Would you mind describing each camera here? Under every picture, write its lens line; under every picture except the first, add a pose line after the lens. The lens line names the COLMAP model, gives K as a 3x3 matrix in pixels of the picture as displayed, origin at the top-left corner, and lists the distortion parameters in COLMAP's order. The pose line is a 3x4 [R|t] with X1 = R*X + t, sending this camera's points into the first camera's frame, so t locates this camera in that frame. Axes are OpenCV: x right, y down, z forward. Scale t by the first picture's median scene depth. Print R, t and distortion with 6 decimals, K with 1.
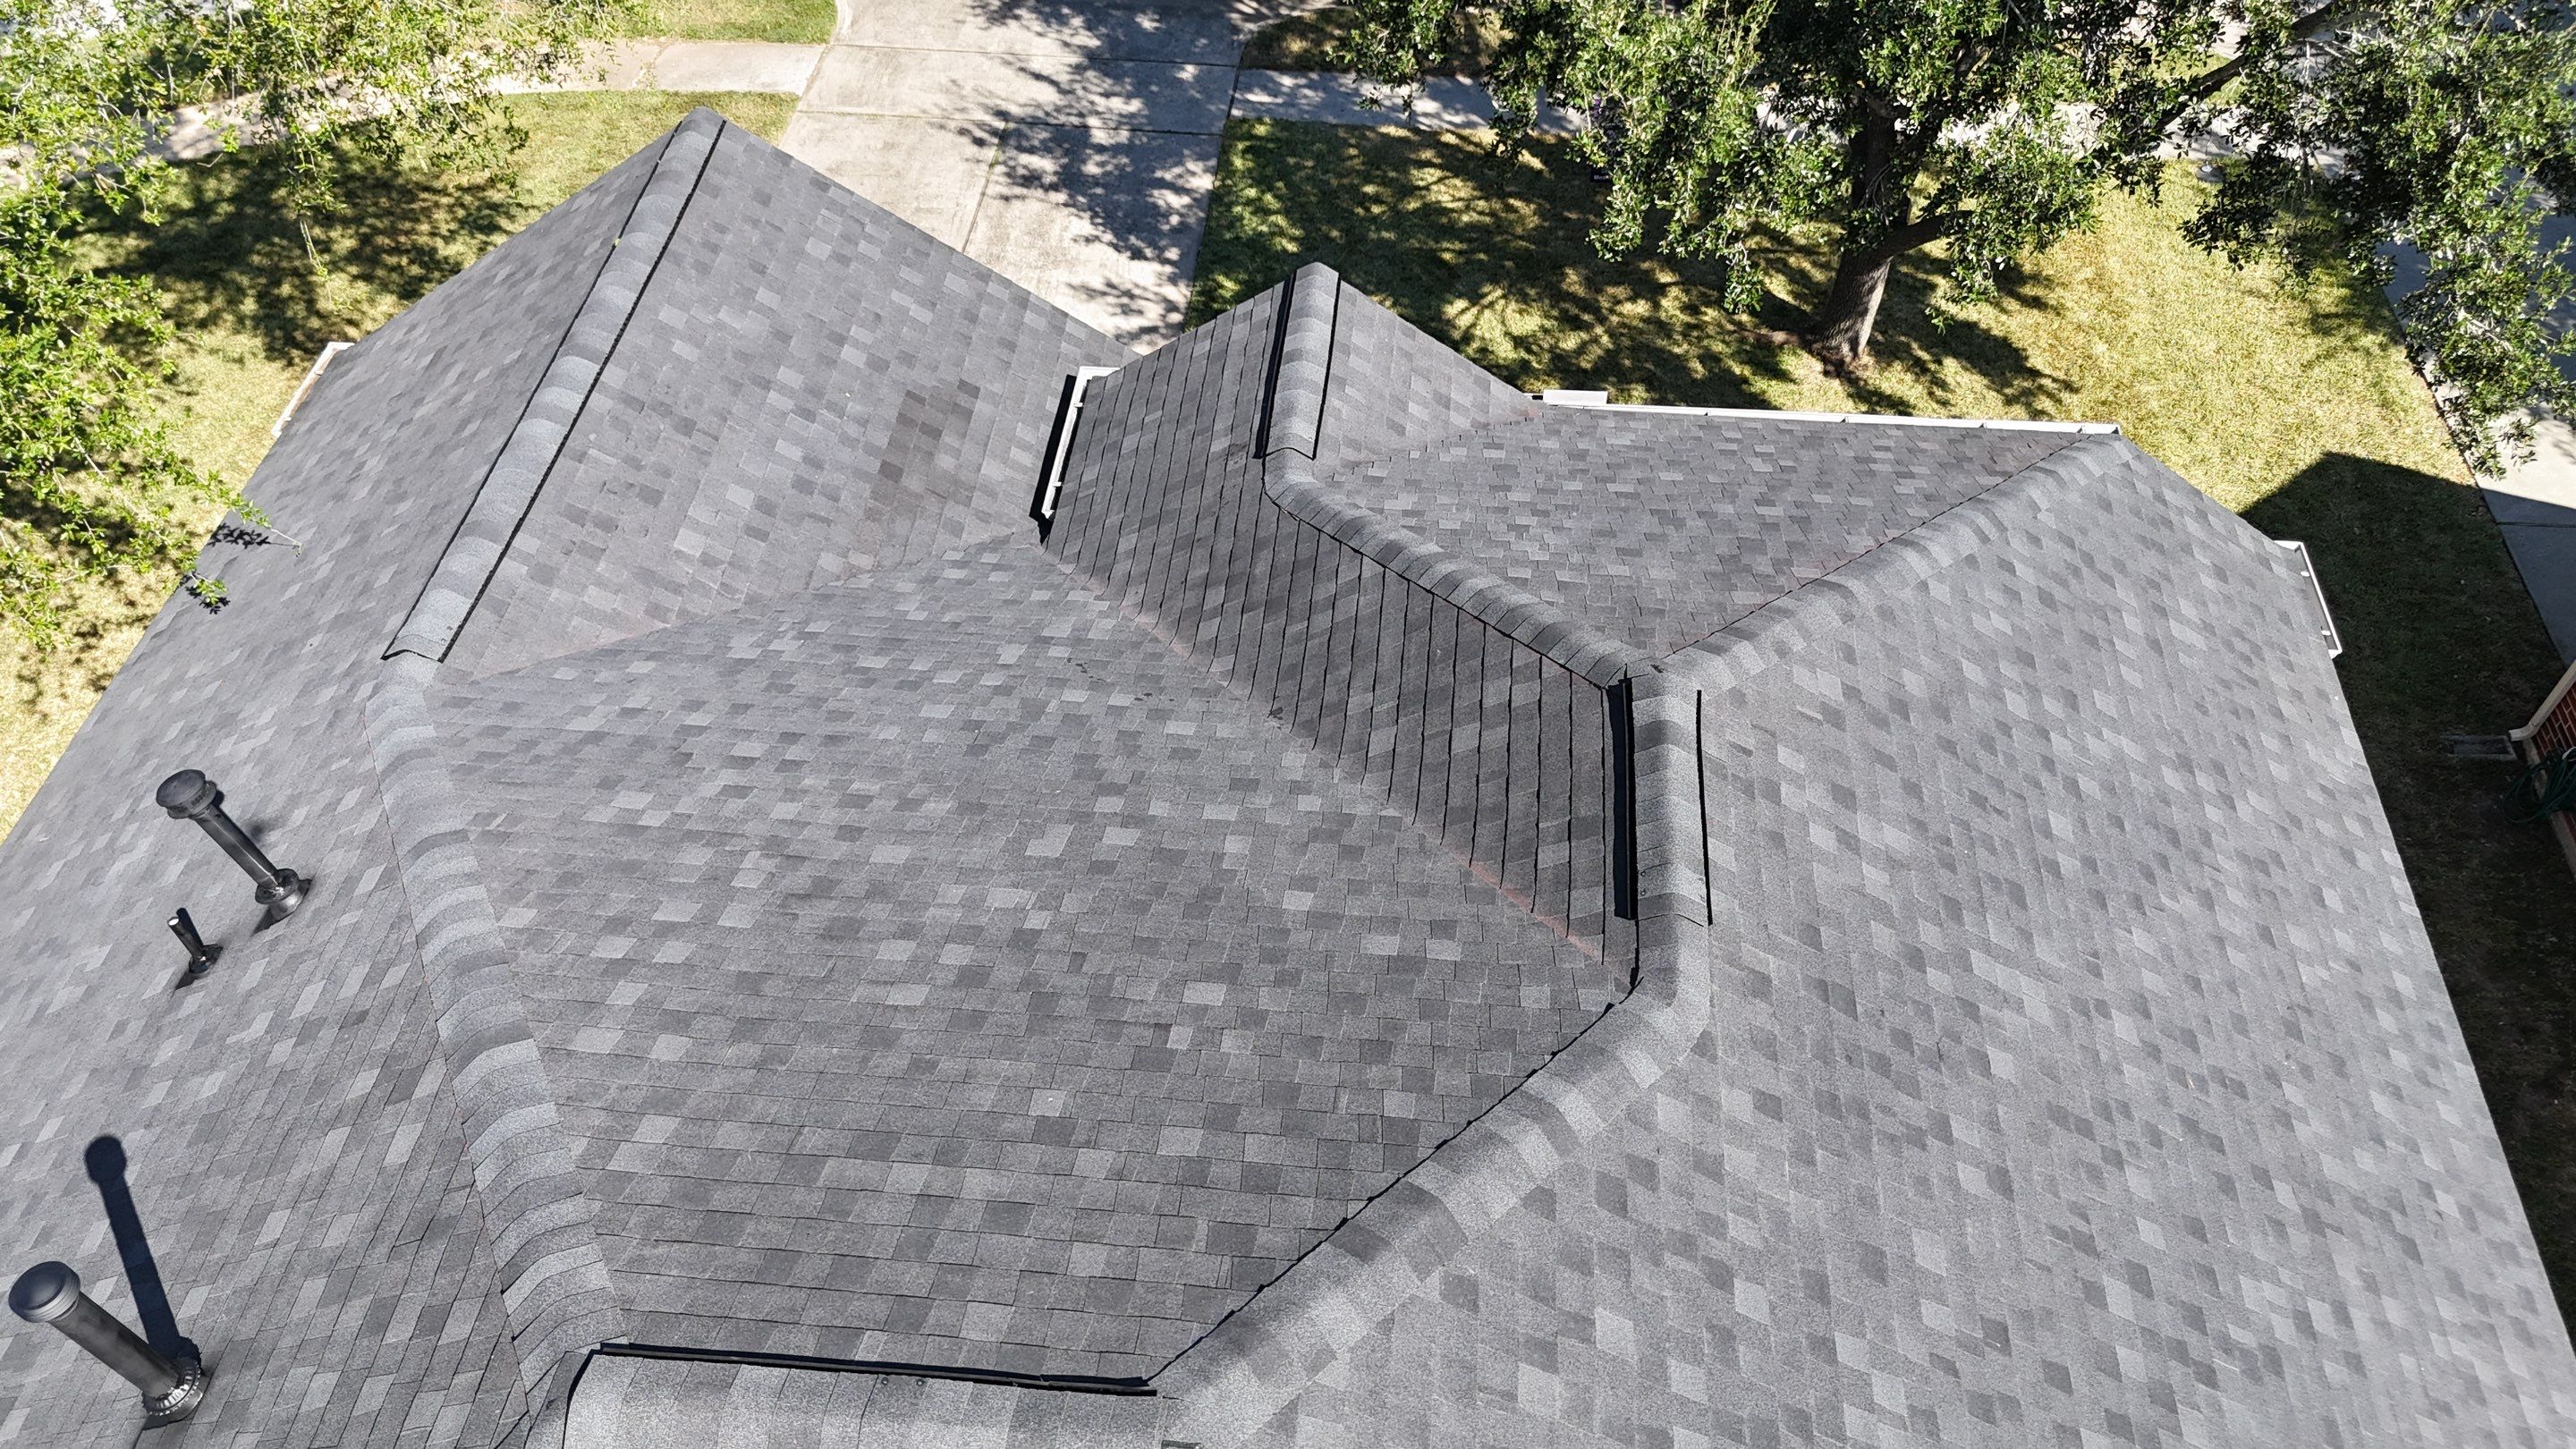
lens RADIAL K [[1887.1, 0, 1288.4], [0, 1887.1, 725.2], [0, 0, 1]] dist [0.069020, -0.064227]
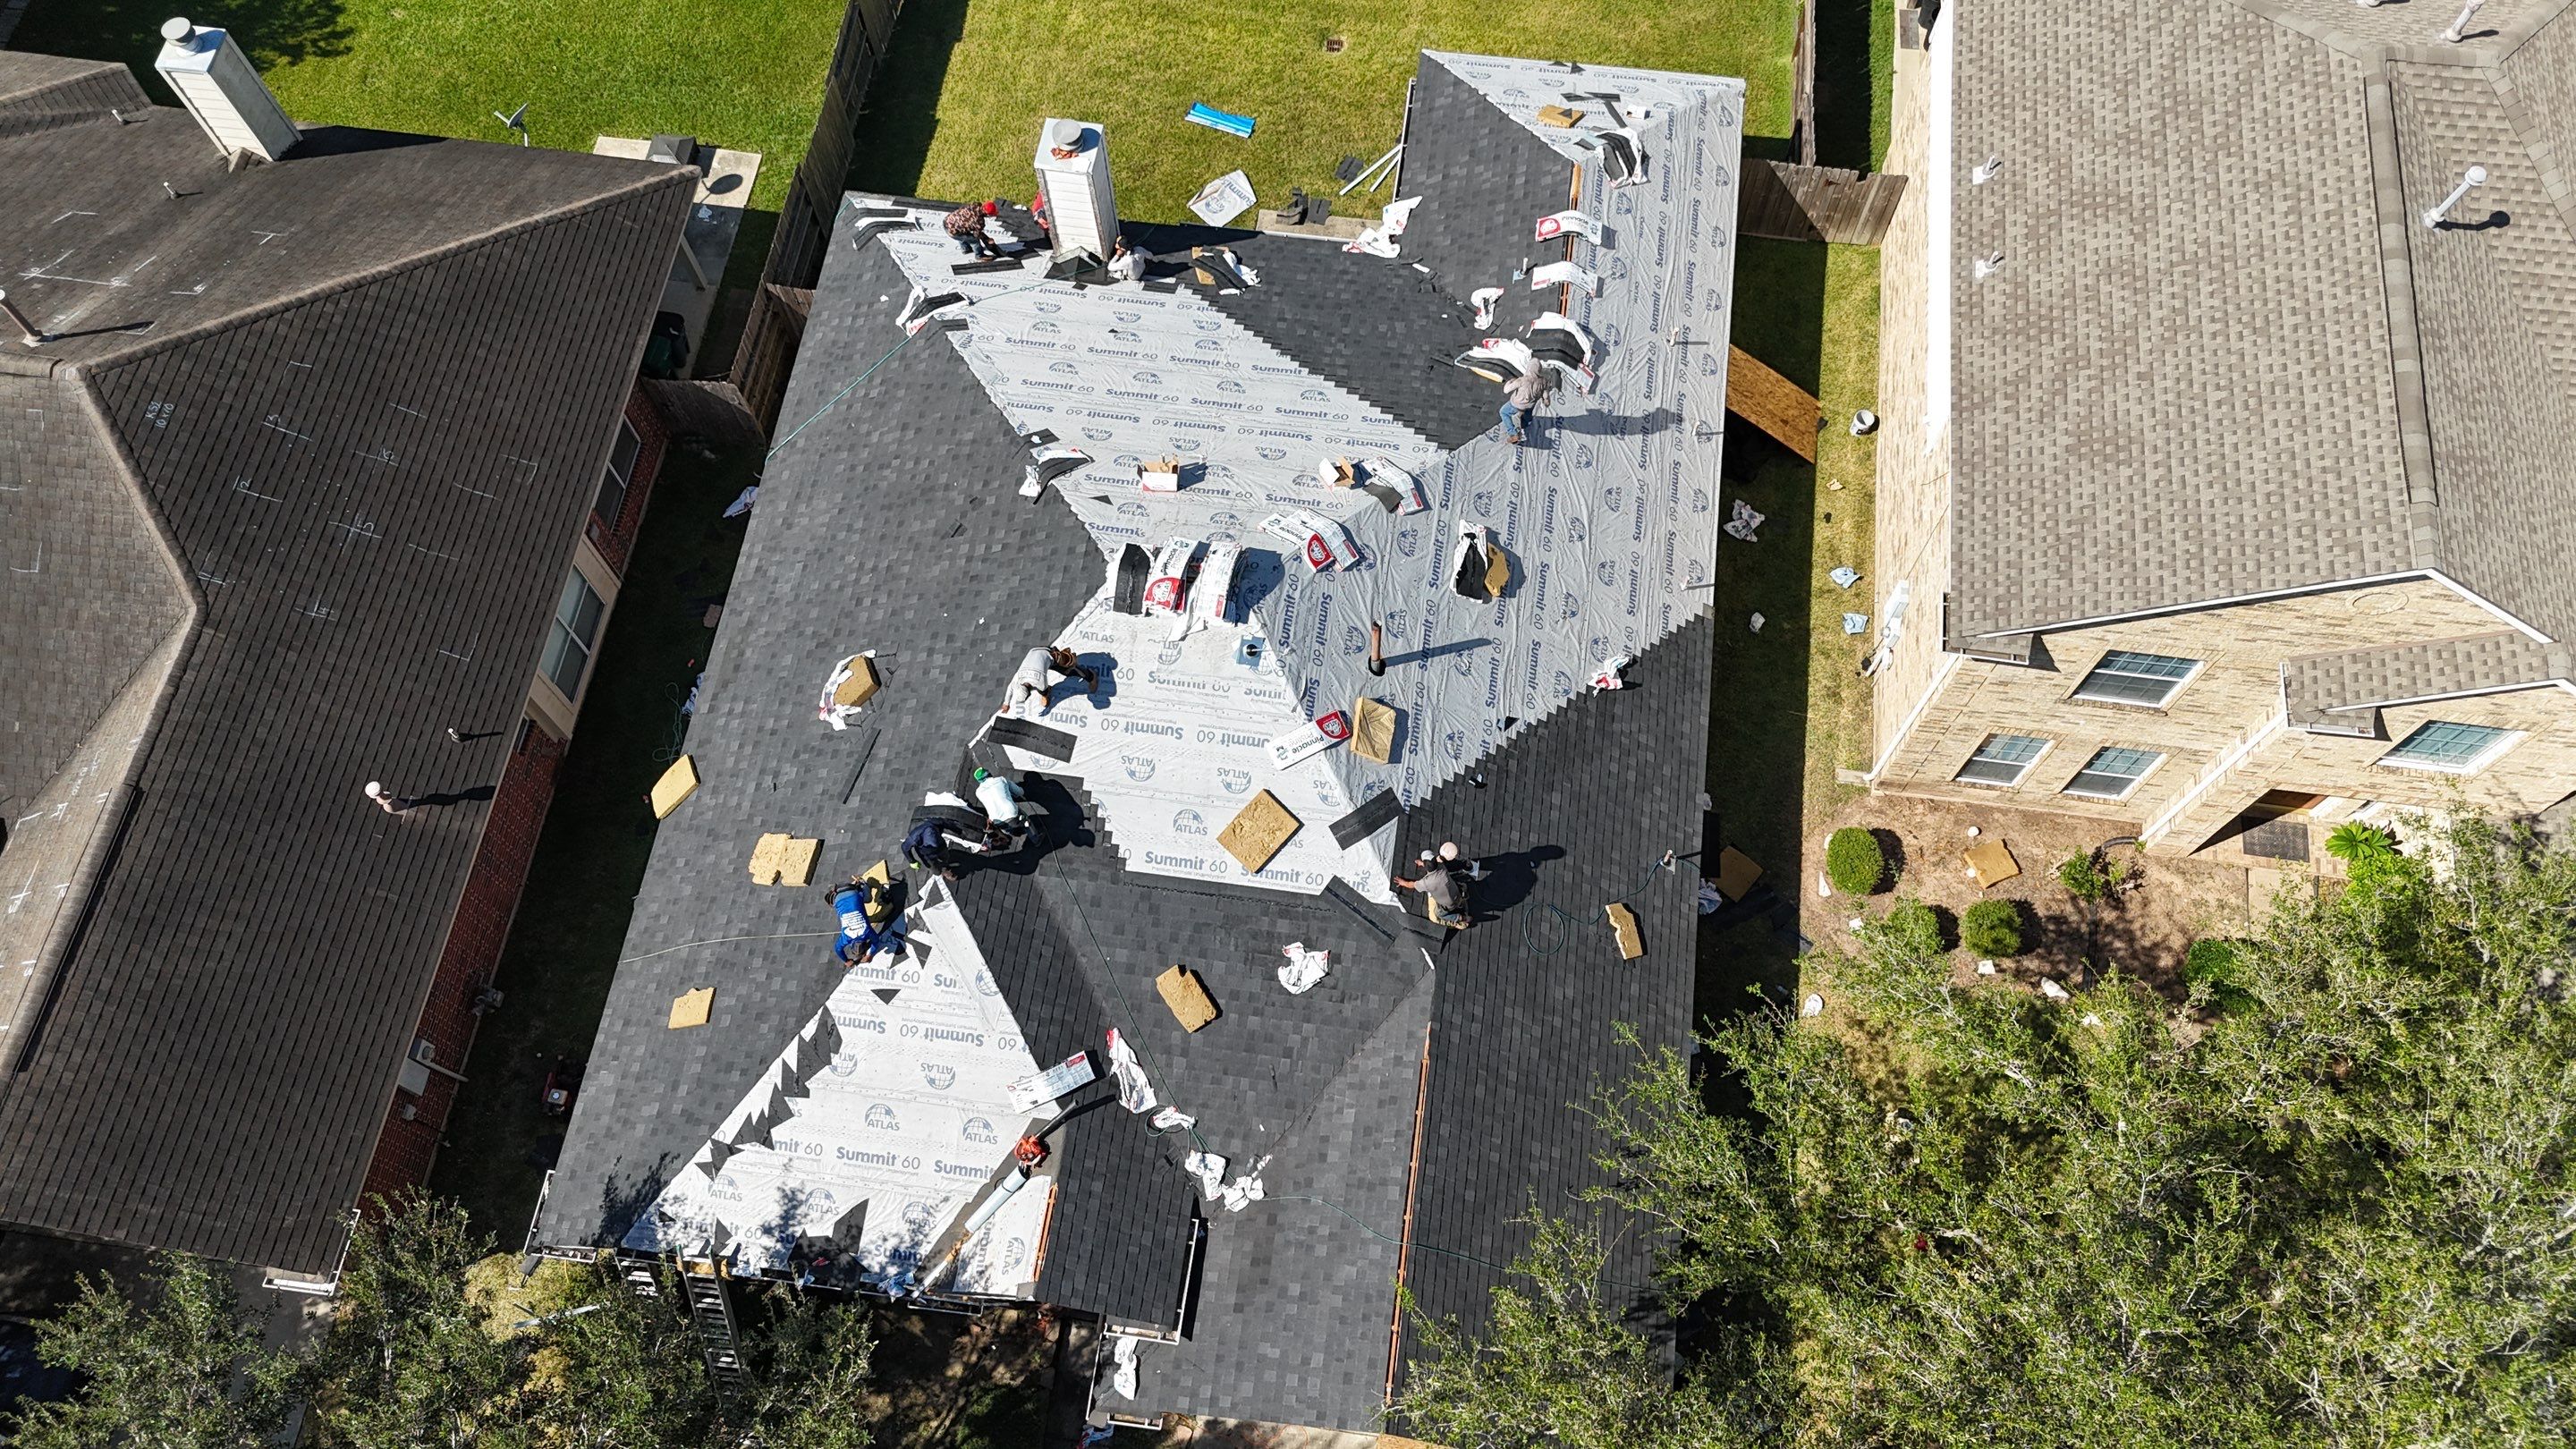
lens RADIAL K [[1887.1, 0, 1296.4], [0, 1887.1, 720.0], [0, 0, 1]] dist [0.069020, -0.064227]
pose [[-0.998882, -0.027520, 0.038446, -0.361305], [0.046536, -0.428445, 0.902369, -2.027149], [-0.008361, 0.903149, 0.429247, -0.341238]]
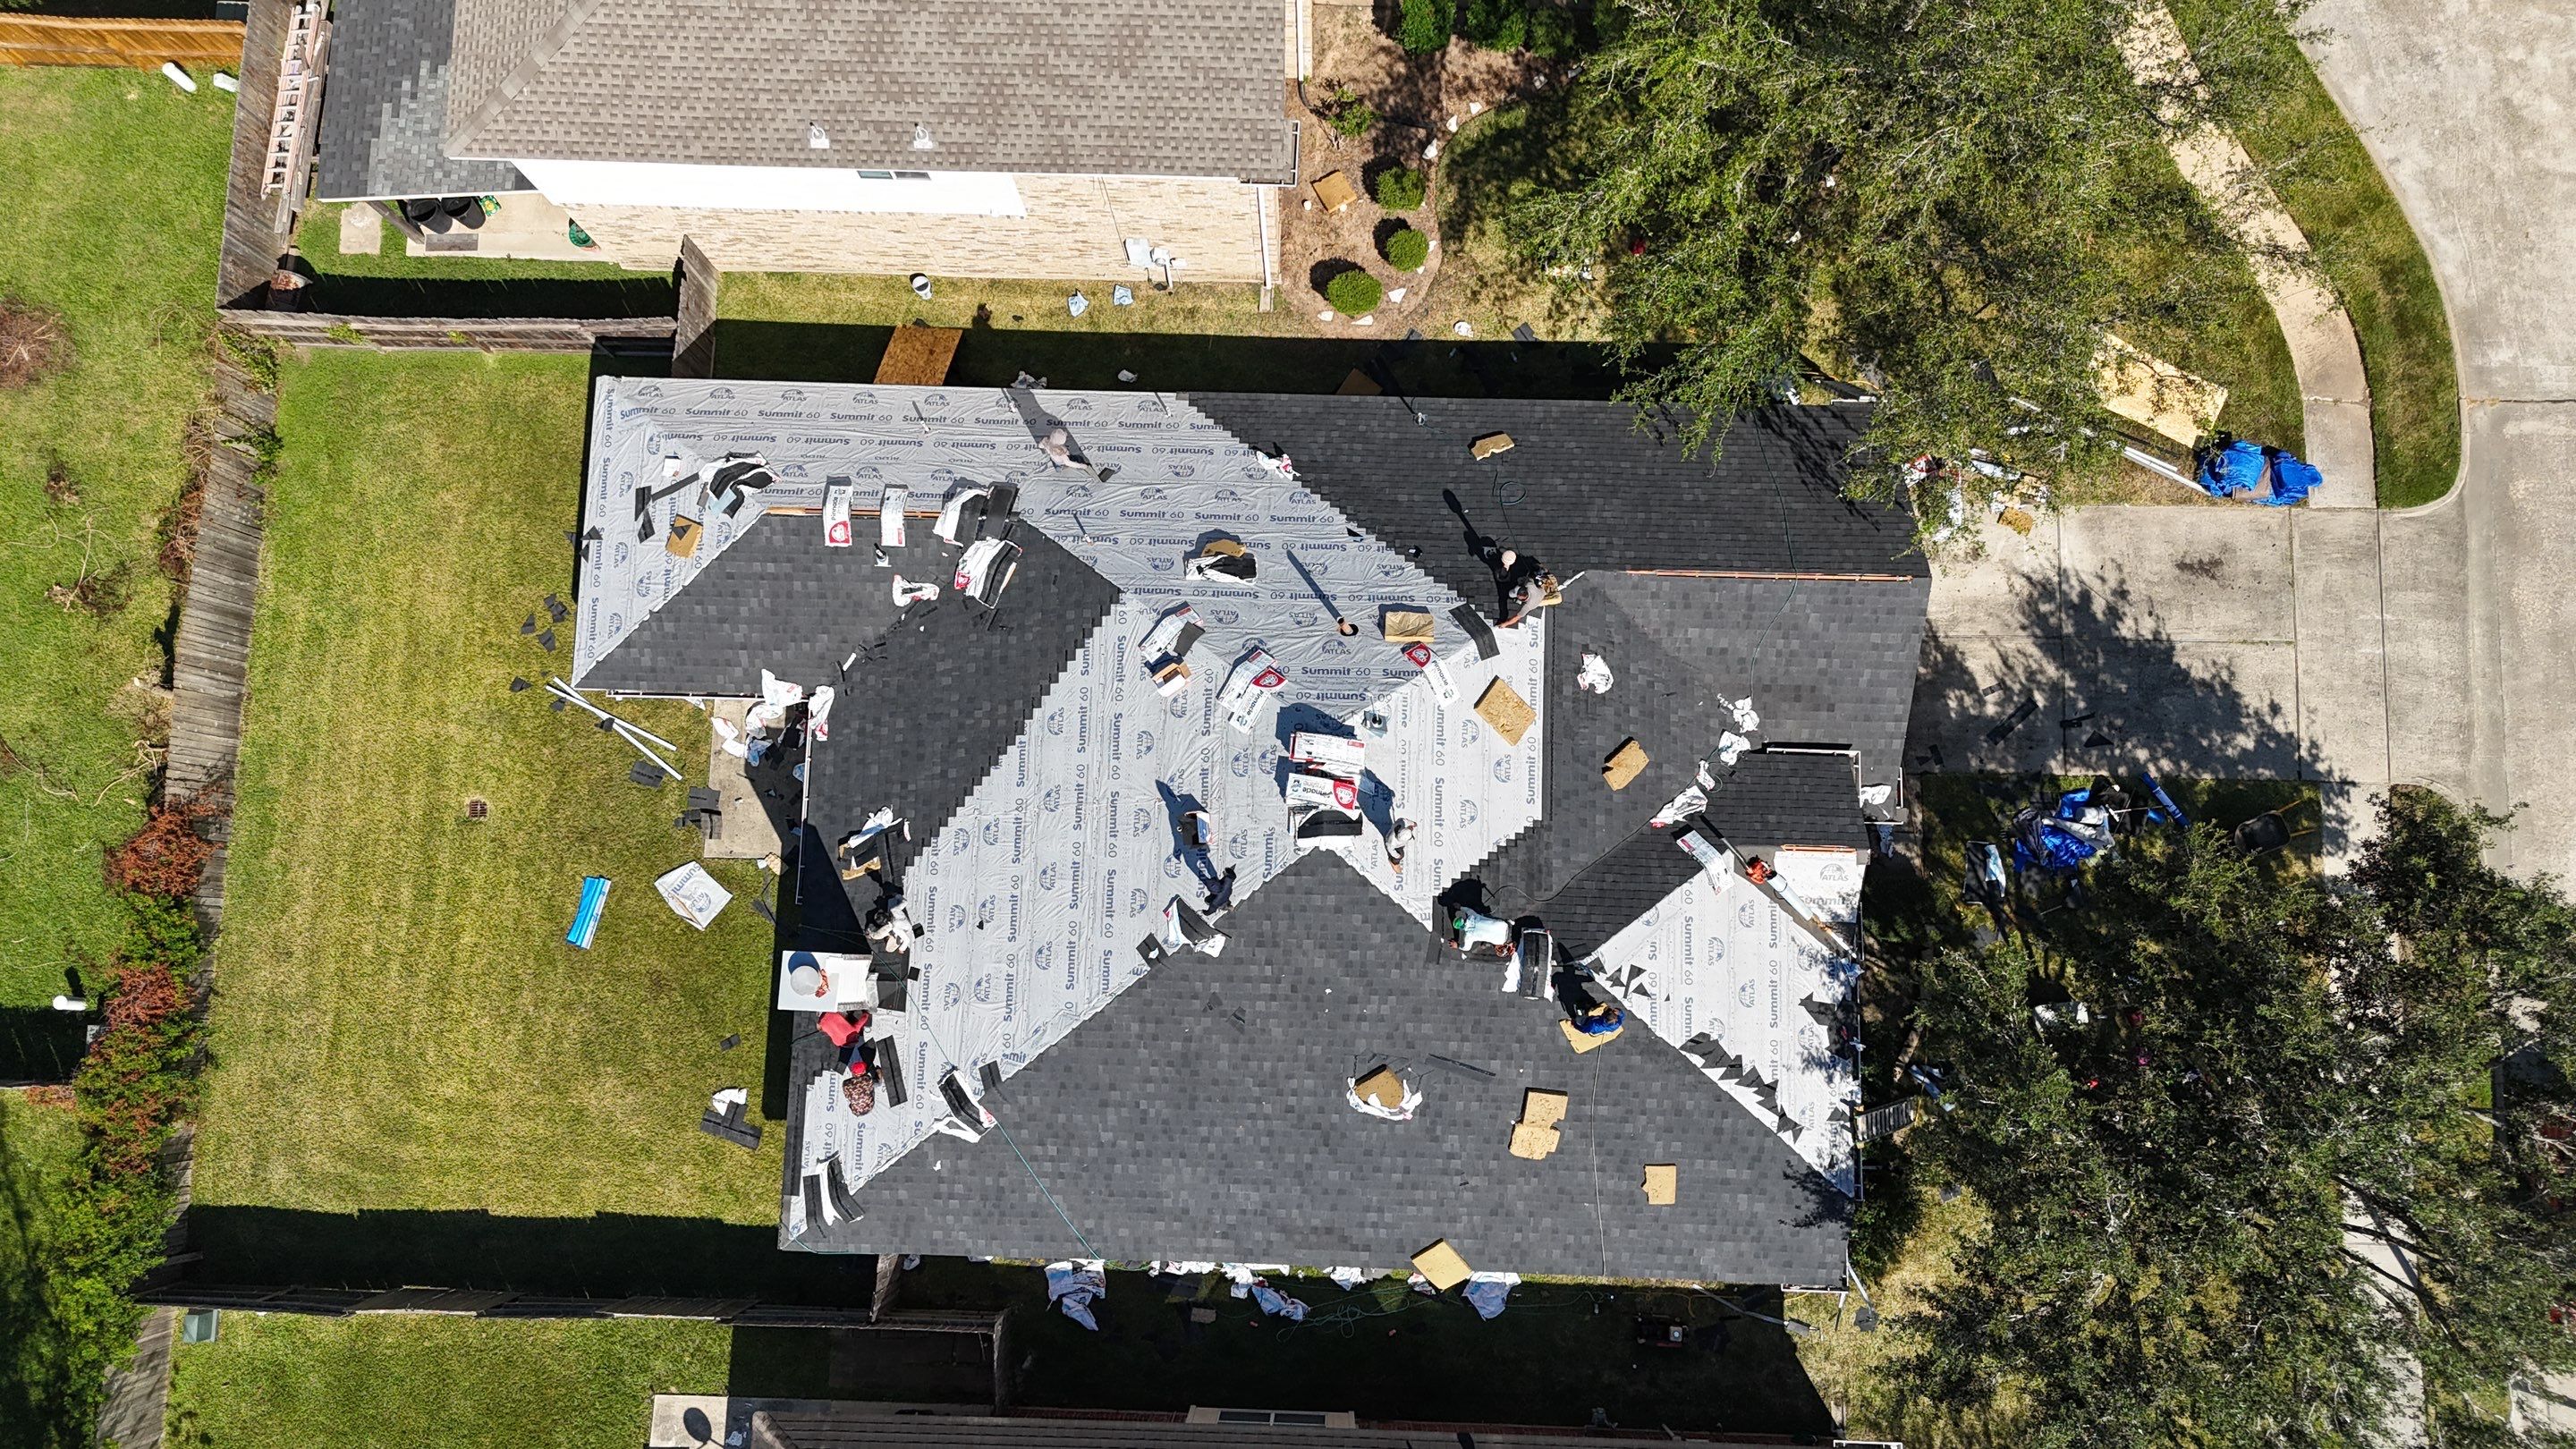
lens RADIAL K [[1887.1, 0, 1294.7], [0, 1887.1, 714.5], [0, 0, 1]] dist [0.069020, -0.064227]
pose [[0.067145, 0.988151, -0.138016, 0.158612], [-0.745409, 0.141631, 0.651388, -1.602676], [0.663217, 0.059141, 0.746087, -1.586267]]
